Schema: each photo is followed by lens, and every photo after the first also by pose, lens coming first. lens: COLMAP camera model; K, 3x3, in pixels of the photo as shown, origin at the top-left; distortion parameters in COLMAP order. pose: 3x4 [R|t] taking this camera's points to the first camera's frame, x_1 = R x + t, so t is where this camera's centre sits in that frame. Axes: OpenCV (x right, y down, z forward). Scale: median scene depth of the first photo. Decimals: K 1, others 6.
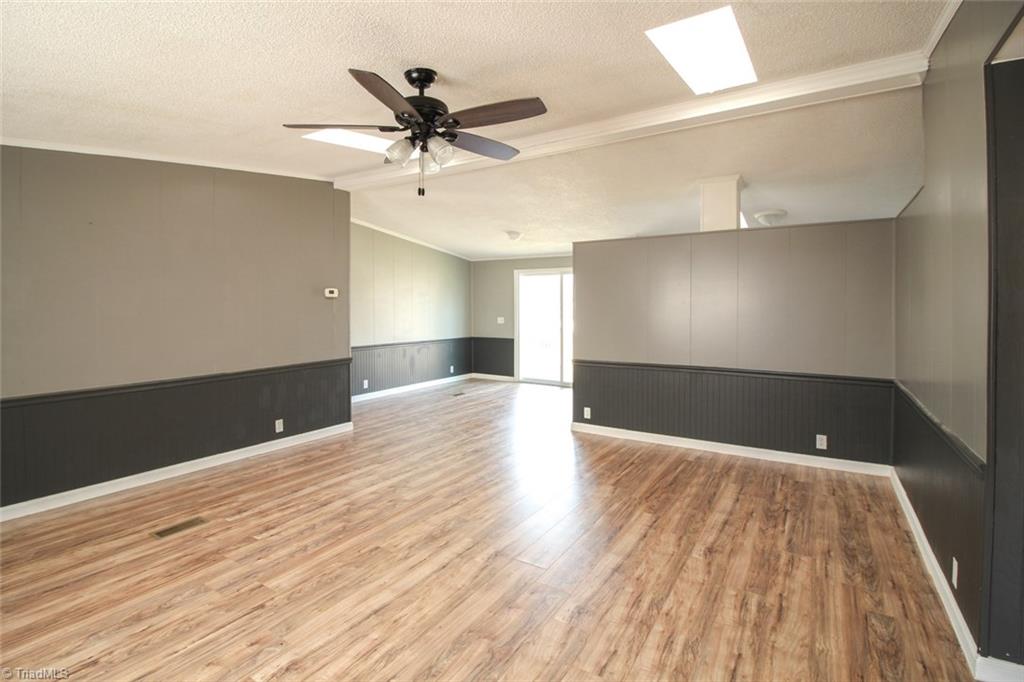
lens RADIAL K [[490.6, 0, 508.9], [0, 490.6, 312.0], [0, 0, 1]] dist [-0.001418, -0.000300]
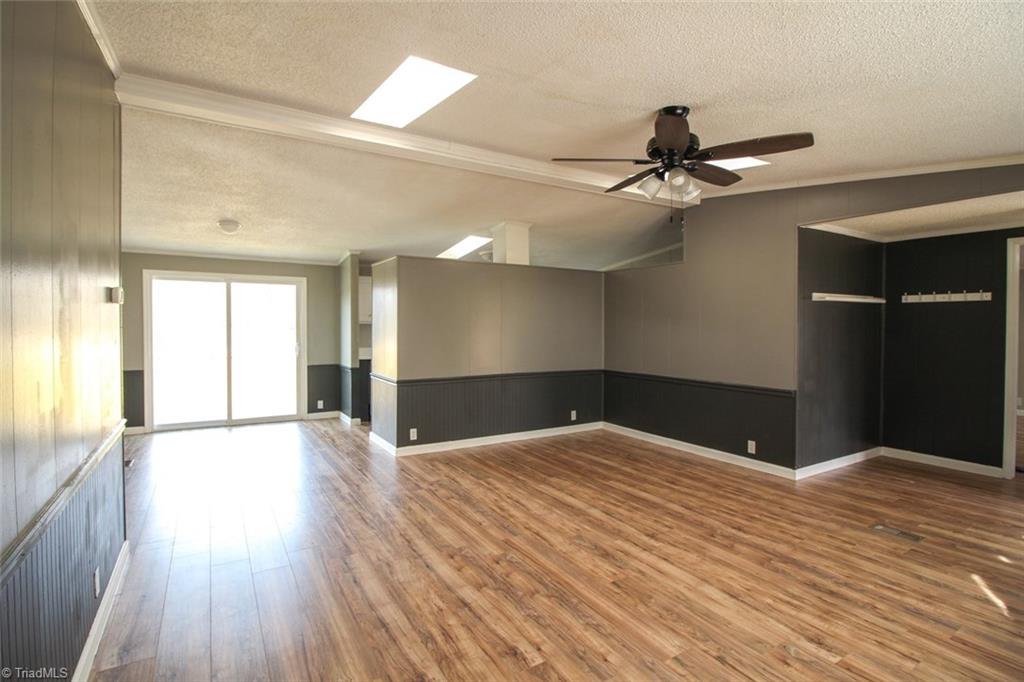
lens RADIAL K [[490.3, 0, 510.4], [0, 490.3, 332.5], [0, 0, 1]] dist [-0.008354, -0.001277]
pose [[0.440258, -0.010517, 0.897810, -1.084395], [0.004769, 0.999945, 0.009375, -0.006081], [-0.897859, 0.000154, 0.440284, 0.700365]]
